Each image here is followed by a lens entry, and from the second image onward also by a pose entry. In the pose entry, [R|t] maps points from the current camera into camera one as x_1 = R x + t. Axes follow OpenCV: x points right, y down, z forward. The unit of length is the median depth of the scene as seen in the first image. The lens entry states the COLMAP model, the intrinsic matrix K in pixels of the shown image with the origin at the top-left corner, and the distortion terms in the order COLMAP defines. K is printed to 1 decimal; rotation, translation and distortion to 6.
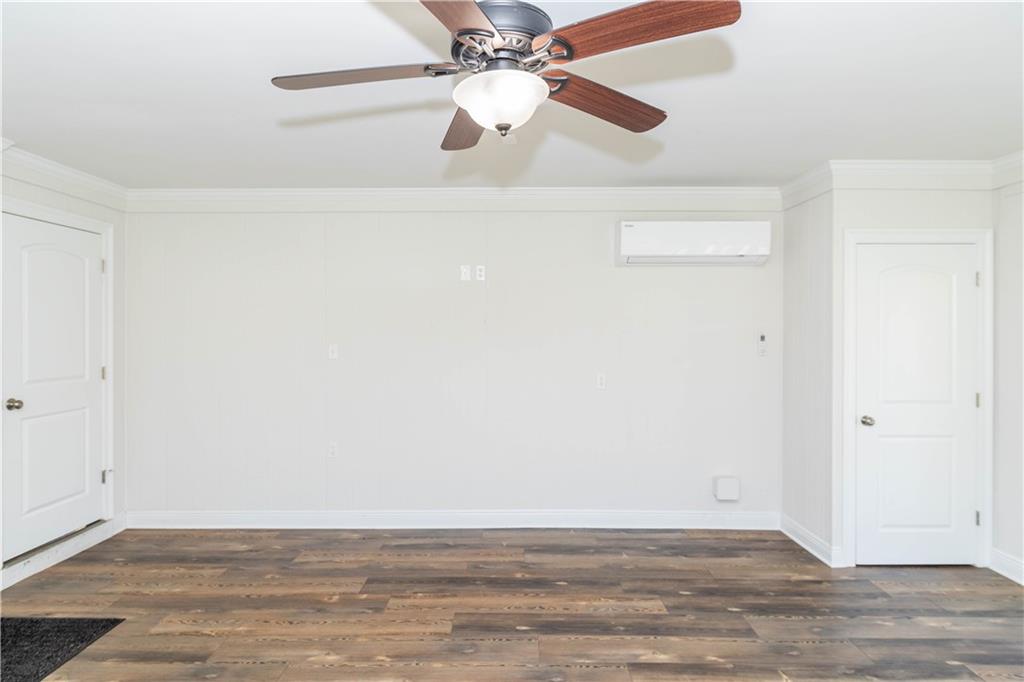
lens RADIAL K [[583.9, 0, 515.0], [0, 583.9, 336.6], [0, 0, 1]] dist [0.005952, 0.000133]
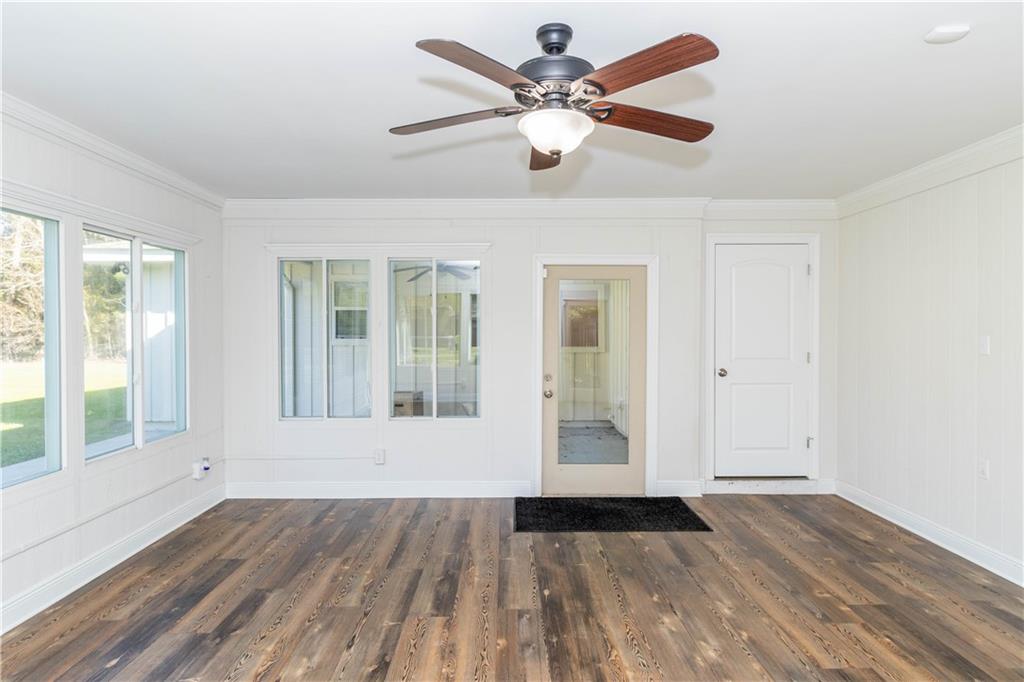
lens RADIAL K [[583.9, 0, 512.0], [0, 583.9, 340.1], [0, 0, 1]] dist [0.005952, 0.000133]
pose [[0.014611, 0.013655, -0.999800, 0.639665], [-0.003760, 0.999900, 0.013601, 0.014660], [0.999886, 0.003560, 0.014661, 0.463940]]
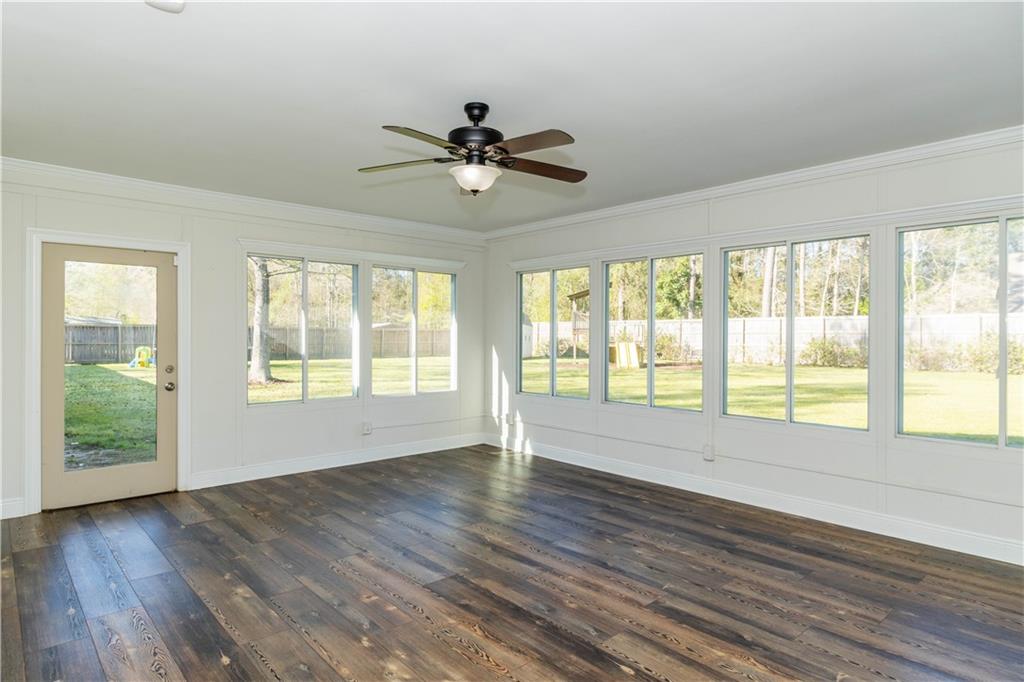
lens RADIAL K [[583.9, 0, 510.6], [0, 583.9, 338.1], [0, 0, 1]] dist [0.005952, 0.000133]
pose [[-0.670788, -0.009126, 0.741593, -0.746077], [-0.004243, 0.999955, 0.008467, 0.043633], [-0.741637, 0.002533, -0.670797, 1.109364]]
